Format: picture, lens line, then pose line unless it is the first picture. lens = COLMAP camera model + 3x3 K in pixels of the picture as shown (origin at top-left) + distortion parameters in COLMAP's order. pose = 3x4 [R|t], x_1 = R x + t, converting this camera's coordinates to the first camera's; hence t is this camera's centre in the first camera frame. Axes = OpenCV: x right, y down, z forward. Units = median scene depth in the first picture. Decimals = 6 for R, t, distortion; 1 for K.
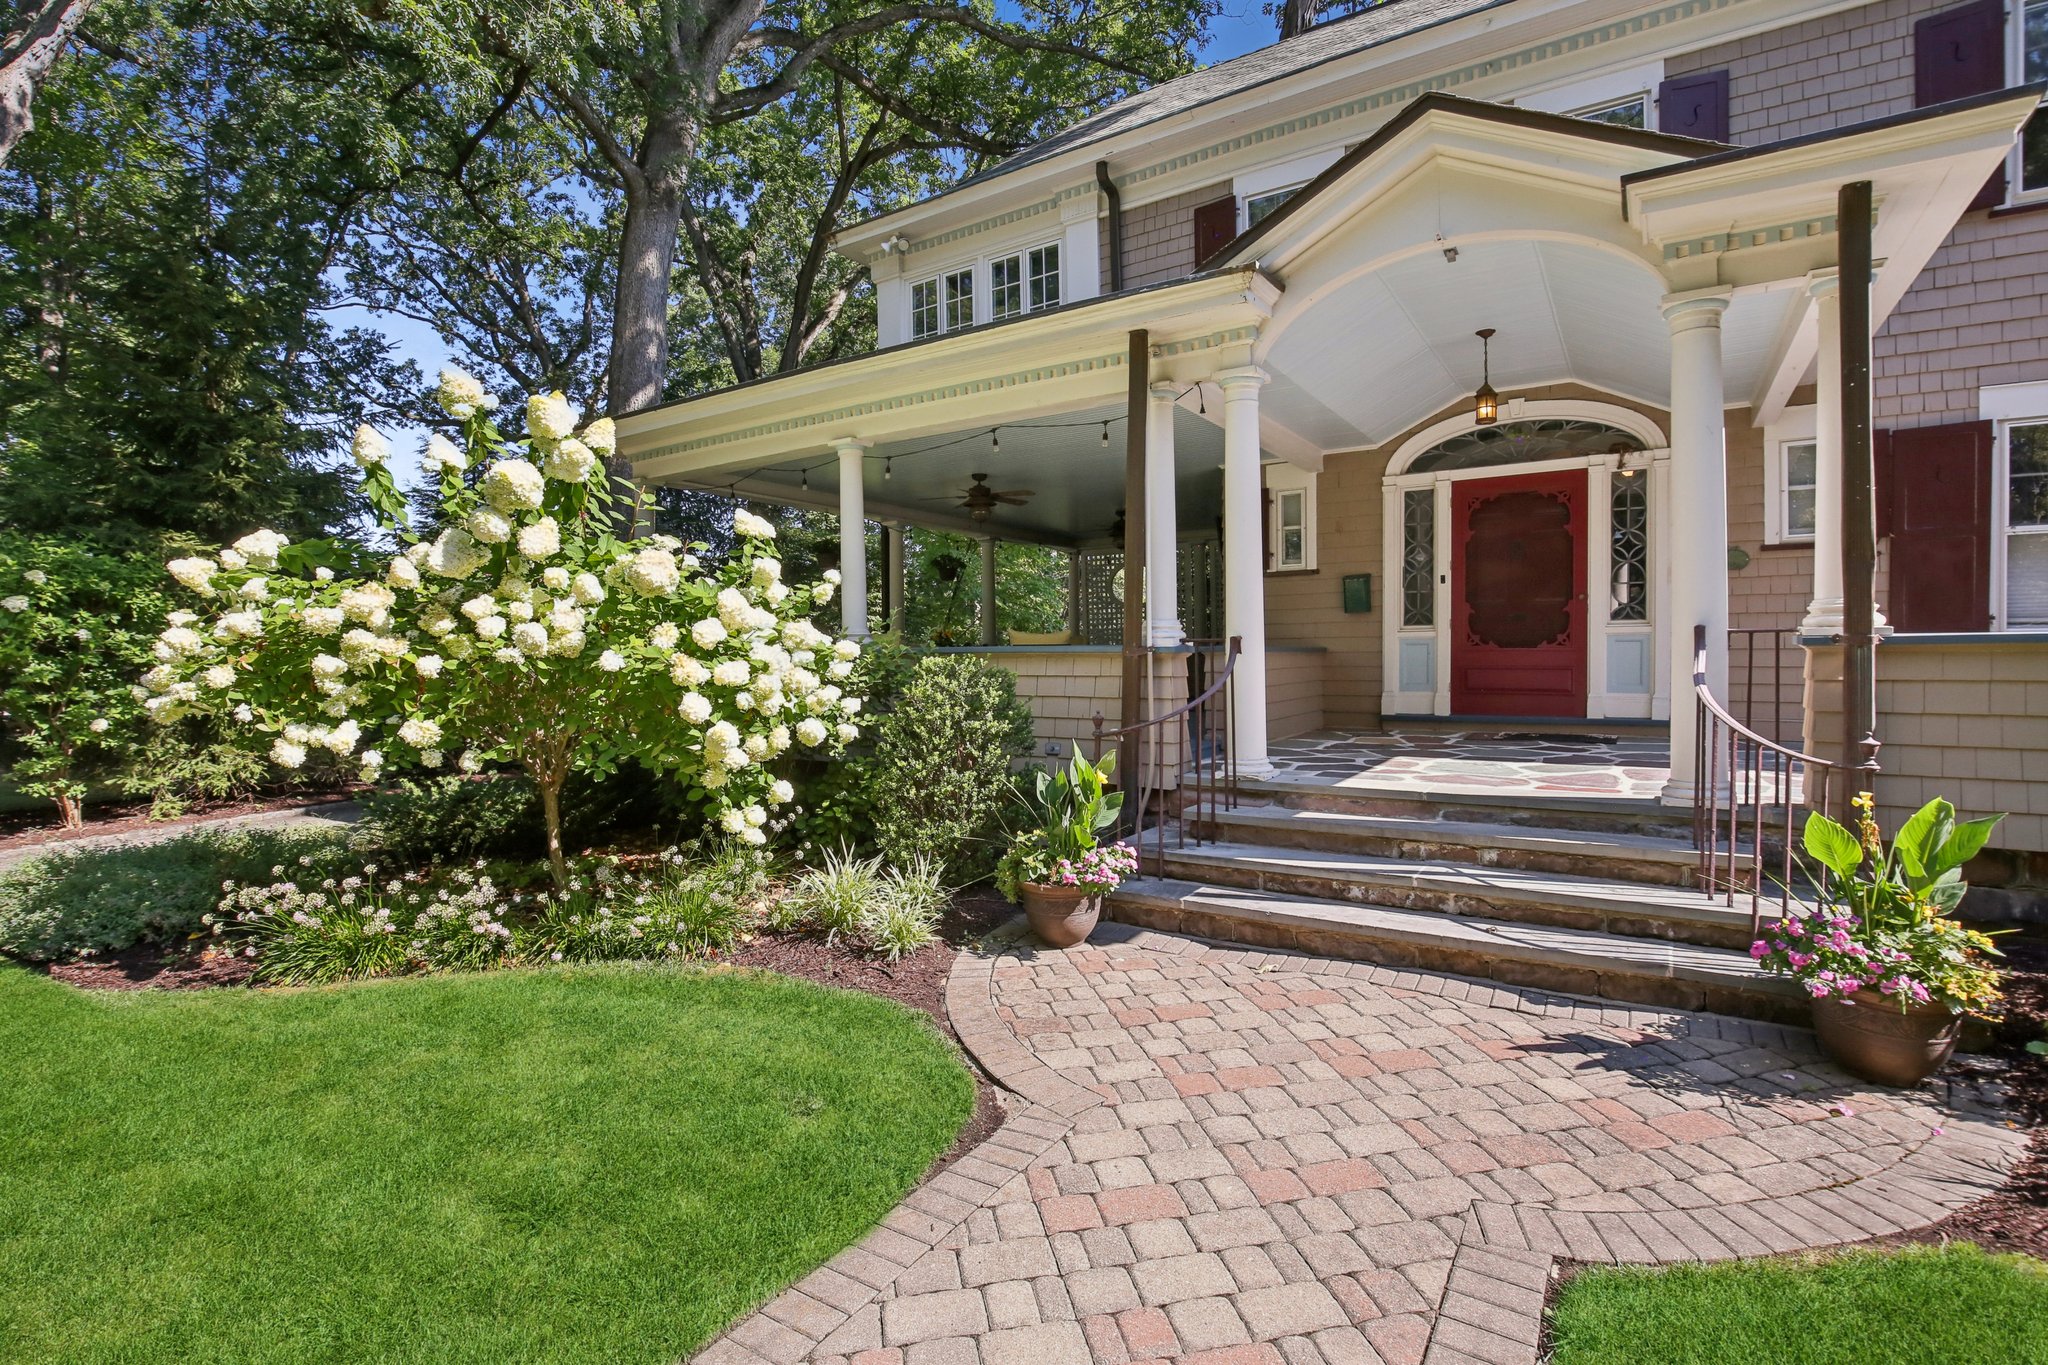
lens RADIAL K [[958.0, 0, 1024.0], [0, 958.0, 682.5], [0, 0, 1]] dist [-0.027143, 0.006074]
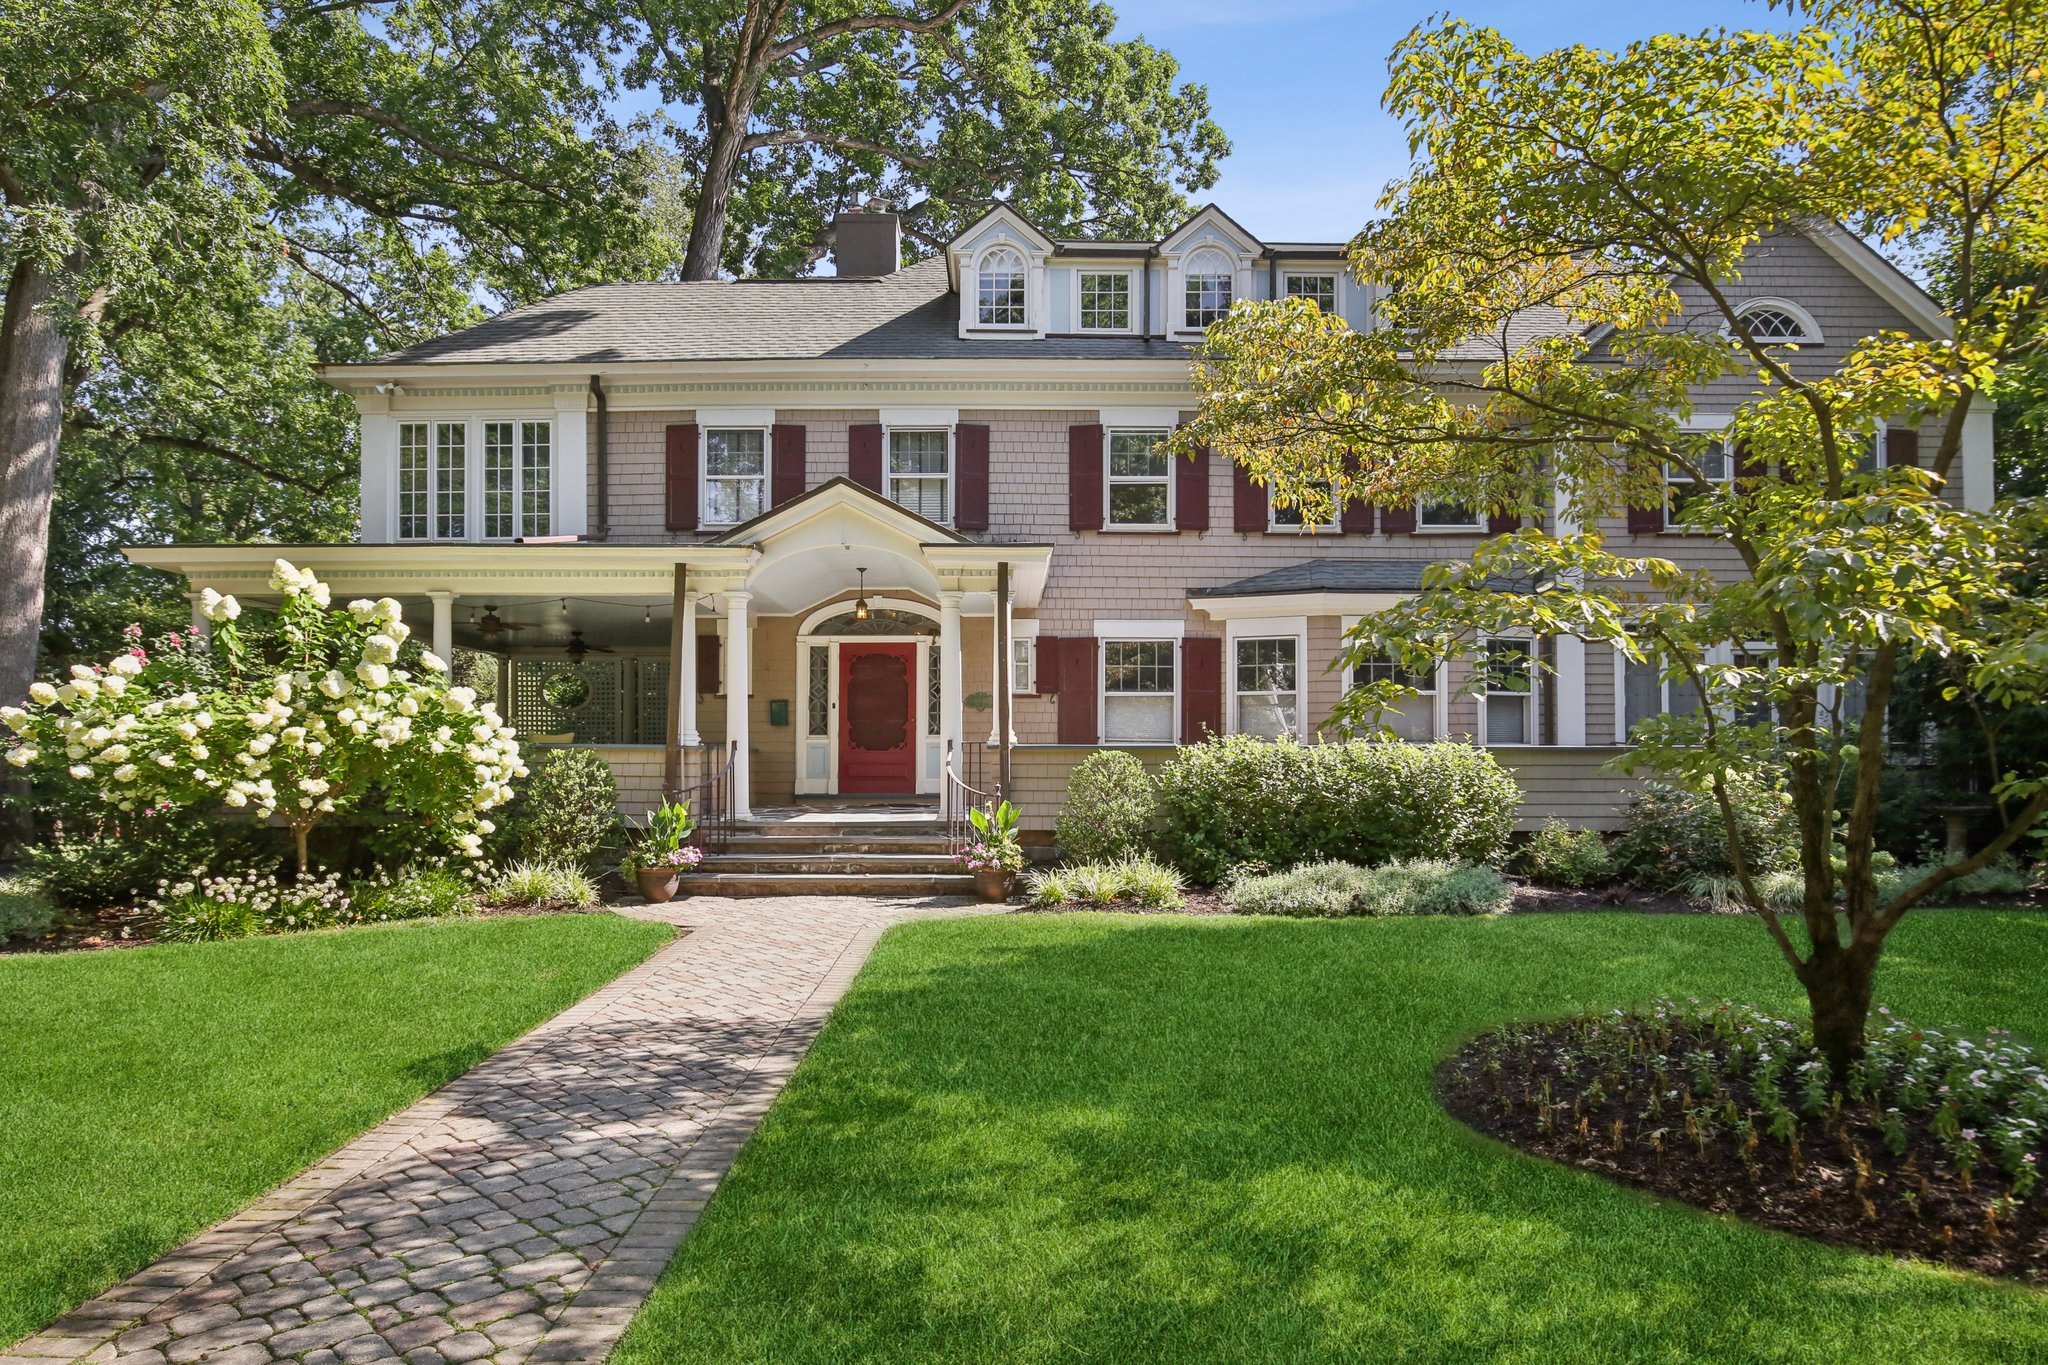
lens RADIAL K [[1249.4, 0, 1024.0], [0, 1249.4, 682.5], [0, 0, 1]] dist [-0.003538, -0.000470]
pose [[0.828484, 0.046555, 0.558075, -0.642894], [0.005884, 0.995760, -0.091801, 0.061615], [-0.559982, 0.079339, 0.824697, -1.246012]]
